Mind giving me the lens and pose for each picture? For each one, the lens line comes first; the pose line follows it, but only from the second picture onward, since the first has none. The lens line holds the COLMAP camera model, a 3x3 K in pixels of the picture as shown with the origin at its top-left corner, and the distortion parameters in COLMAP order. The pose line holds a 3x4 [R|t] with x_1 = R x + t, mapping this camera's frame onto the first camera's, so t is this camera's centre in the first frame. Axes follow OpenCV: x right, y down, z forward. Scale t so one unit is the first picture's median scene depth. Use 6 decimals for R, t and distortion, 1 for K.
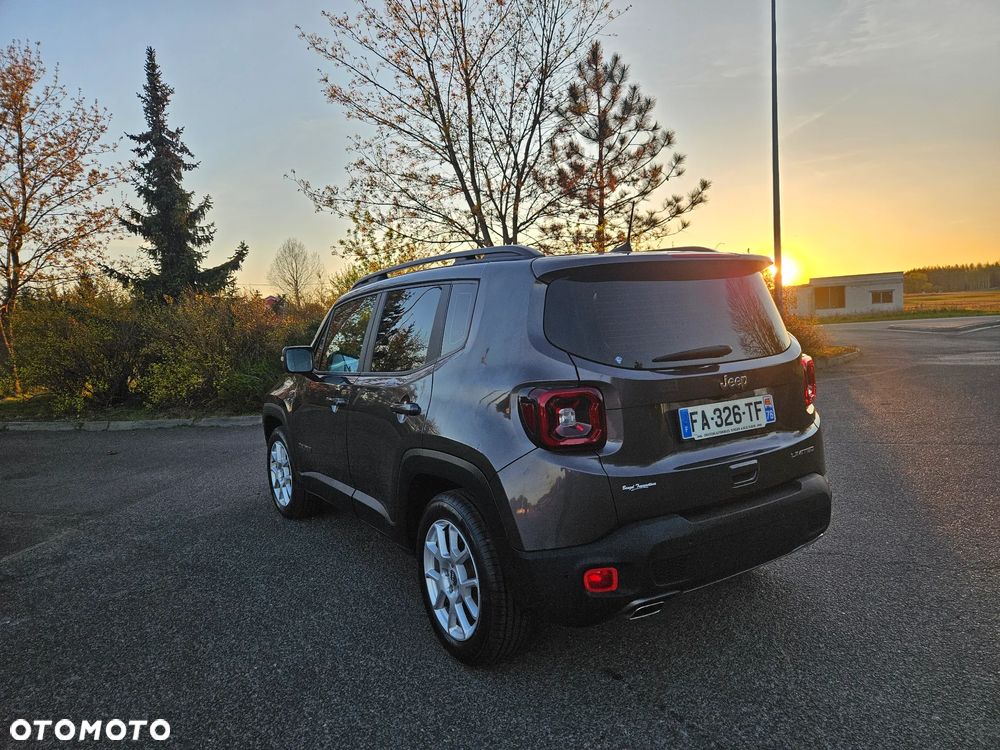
lens RADIAL K [[666.3, 0, 504.2], [0, 666.3, 369.7], [0, 0, 1]] dist [0.079406, -0.073240]
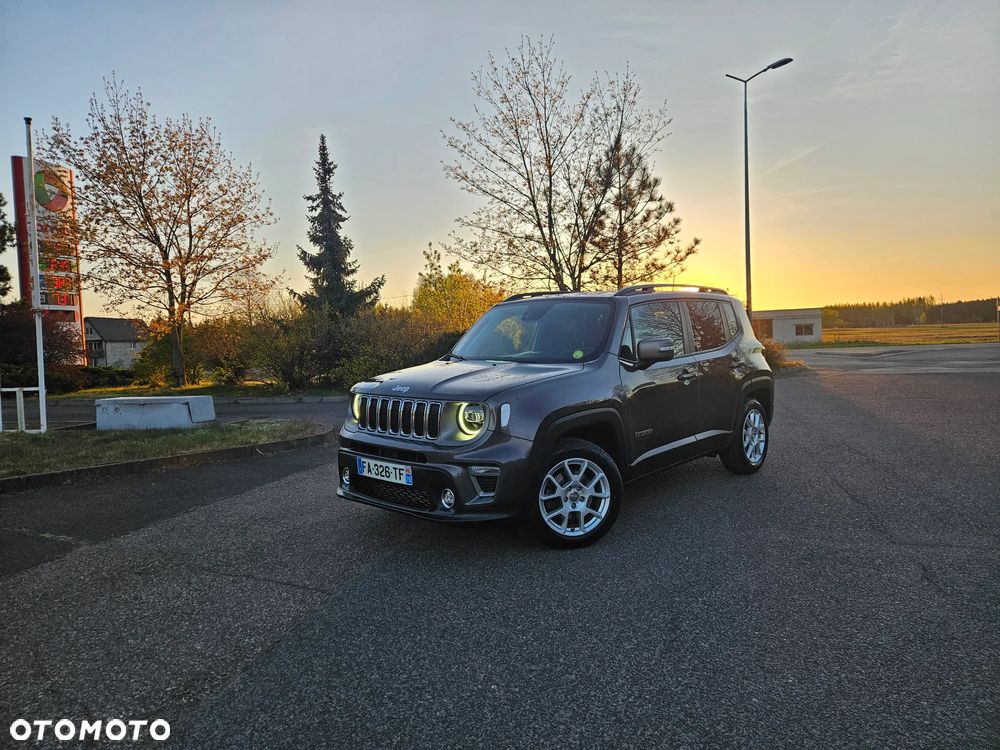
lens RADIAL K [[665.9, 0, 497.9], [0, 665.9, 361.5], [0, 0, 1]] dist [0.083588, -0.082138]
pose [[0.995791, 0.019195, 0.089619, -0.271960], [-0.014674, 0.998599, -0.050835, 0.055851], [-0.090469, 0.049306, 0.994678, -0.382146]]
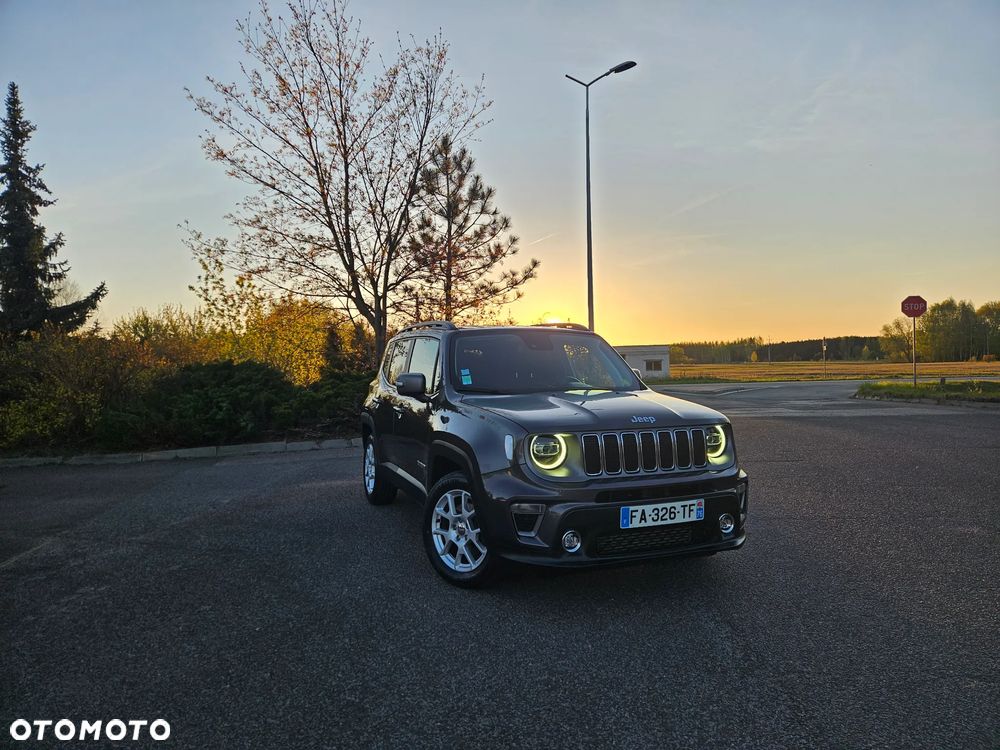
lens RADIAL K [[661.1, 0, 503.9], [0, 661.1, 367.8], [0, 0, 1]] dist [0.086674, -0.074092]
pose [[0.957498, 0.035645, 0.286228, -0.102907], [-0.009839, 0.995793, -0.091097, 0.021161], [-0.288271, 0.084409, 0.953821, -0.108218]]
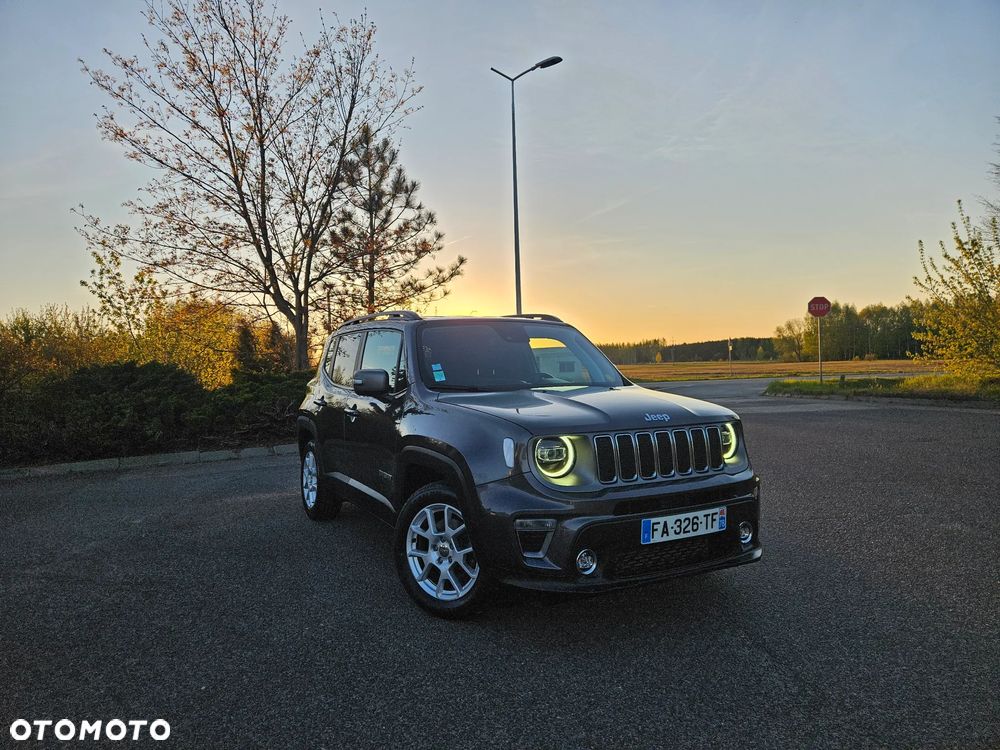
lens RADIAL K [[664.2, 0, 489.0], [0, 664.2, 365.1], [0, 0, 1]] dist [0.079014, -0.068071]
pose [[0.920449, 0.030263, 0.389689, -0.119925], [0.009055, 0.995079, -0.098666, 0.021300], [-0.390757, 0.094346, 0.915646, -0.057850]]
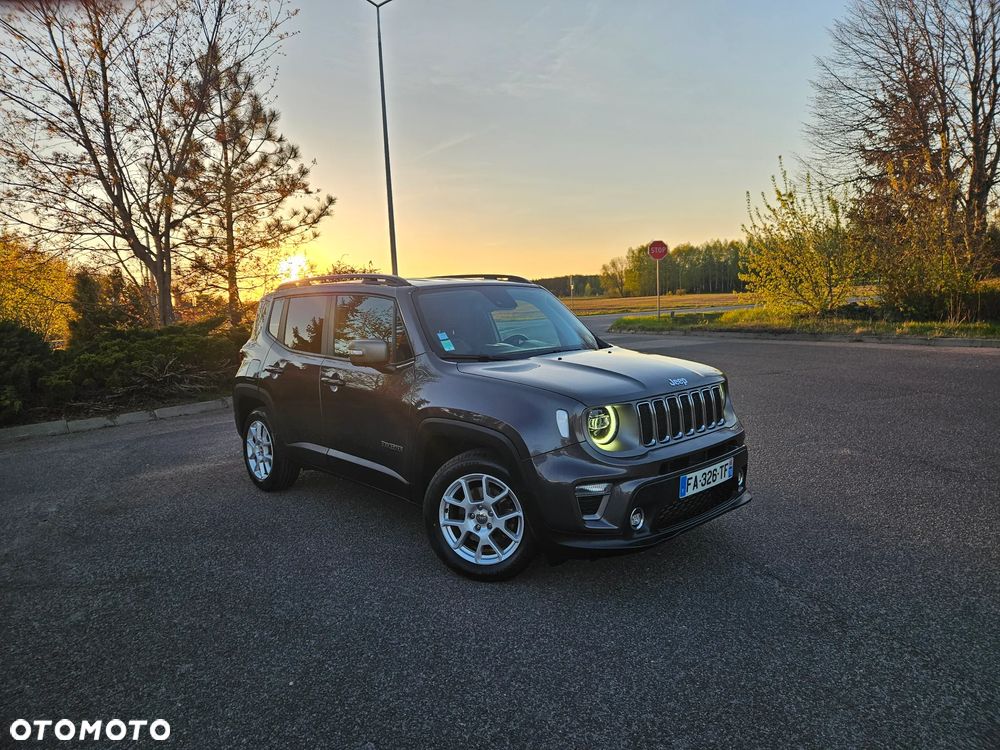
lens RADIAL K [[665.9, 0, 497.9], [0, 665.9, 361.5], [0, 0, 1]] dist [0.083588, -0.082138]
pose [[0.794230, -0.036693, 0.606508, -0.189627], [0.049483, 0.998765, -0.004374, 0.005668], [-0.605598, 0.033486, 0.795066, -0.024496]]
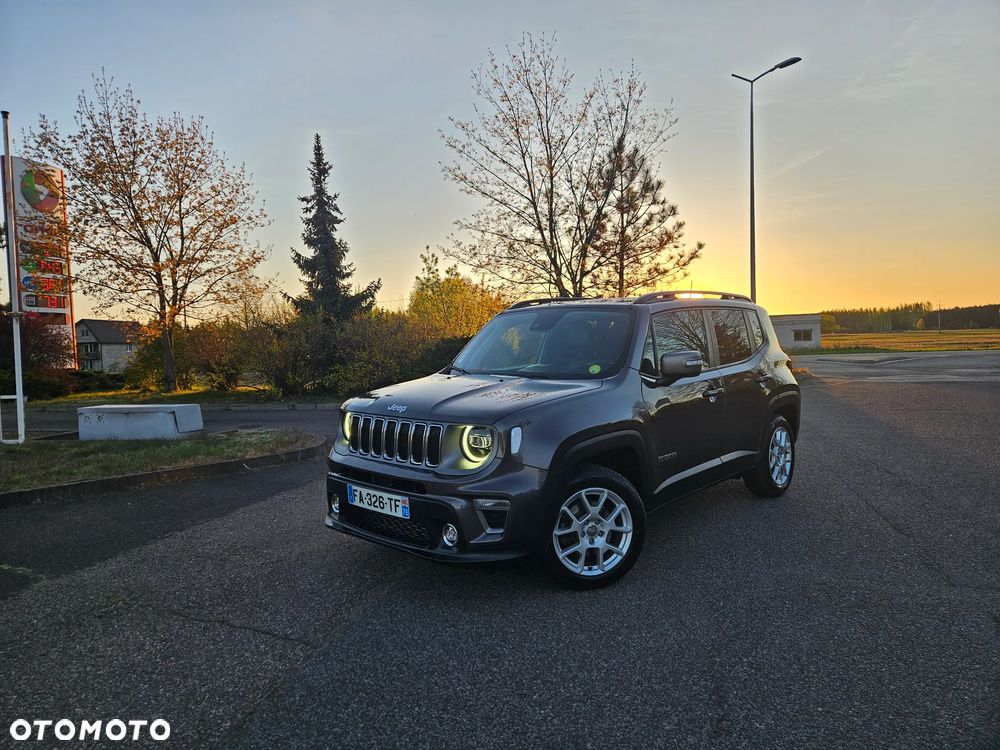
lens RADIAL K [[664.7, 0, 492.7], [0, 664.7, 368.8], [0, 0, 1]] dist [0.086606, -0.083919]
pose [[0.995859, 0.023529, 0.087812, -0.274165], [-0.019571, 0.998765, -0.045657, 0.048699], [-0.088778, 0.043749, 0.995090, -0.345108]]
